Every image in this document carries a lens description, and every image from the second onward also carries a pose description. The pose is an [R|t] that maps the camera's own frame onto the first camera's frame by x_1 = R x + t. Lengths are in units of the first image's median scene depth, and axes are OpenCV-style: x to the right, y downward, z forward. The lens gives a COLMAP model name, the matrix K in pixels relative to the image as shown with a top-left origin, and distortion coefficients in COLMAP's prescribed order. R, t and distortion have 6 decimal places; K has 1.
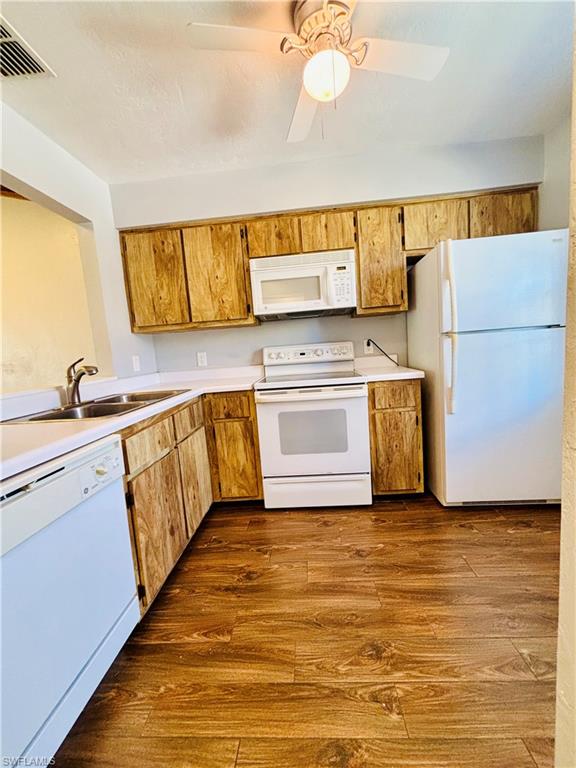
lens RADIAL K [[309.3, 0, 289.4], [0, 309.3, 384.2], [0, 0, 1]] dist [-0.000344, -0.000019]
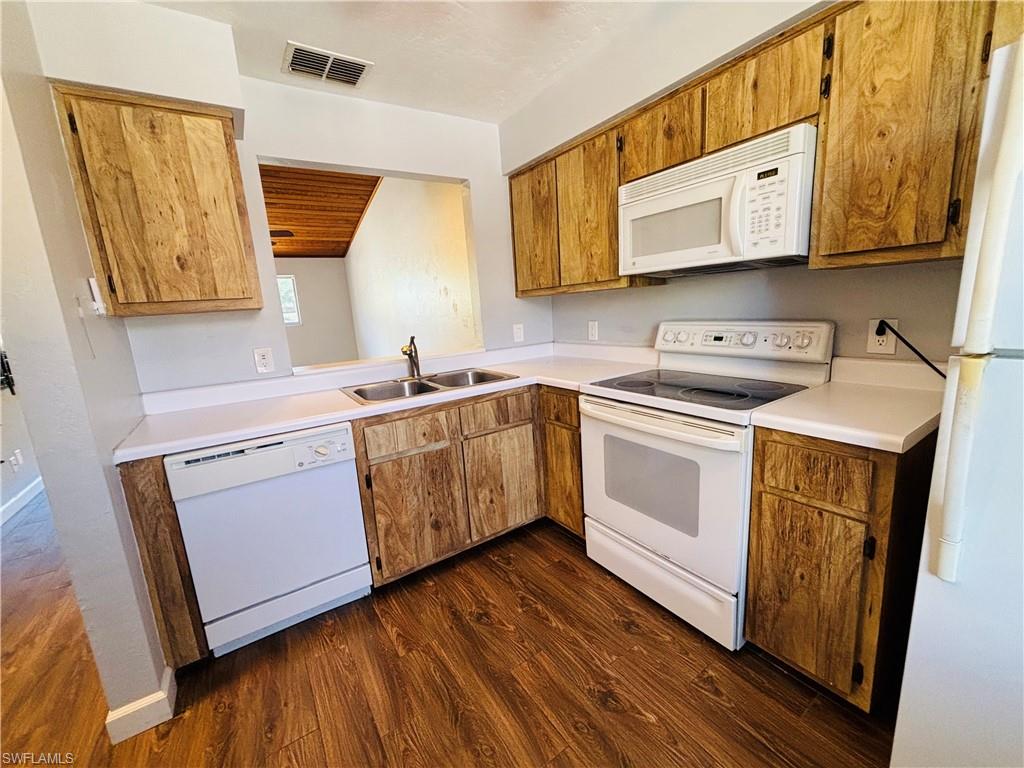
lens RADIAL K [[412.4, 0, 511.1], [0, 412.4, 383.2], [0, 0, 1]] dist [-0.000344, -0.000019]
pose [[0.607382, 0.184095, -0.772785, 0.470572], [-0.072578, 0.981569, 0.176789, -0.144501], [0.791088, -0.051291, 0.609549, 0.291908]]
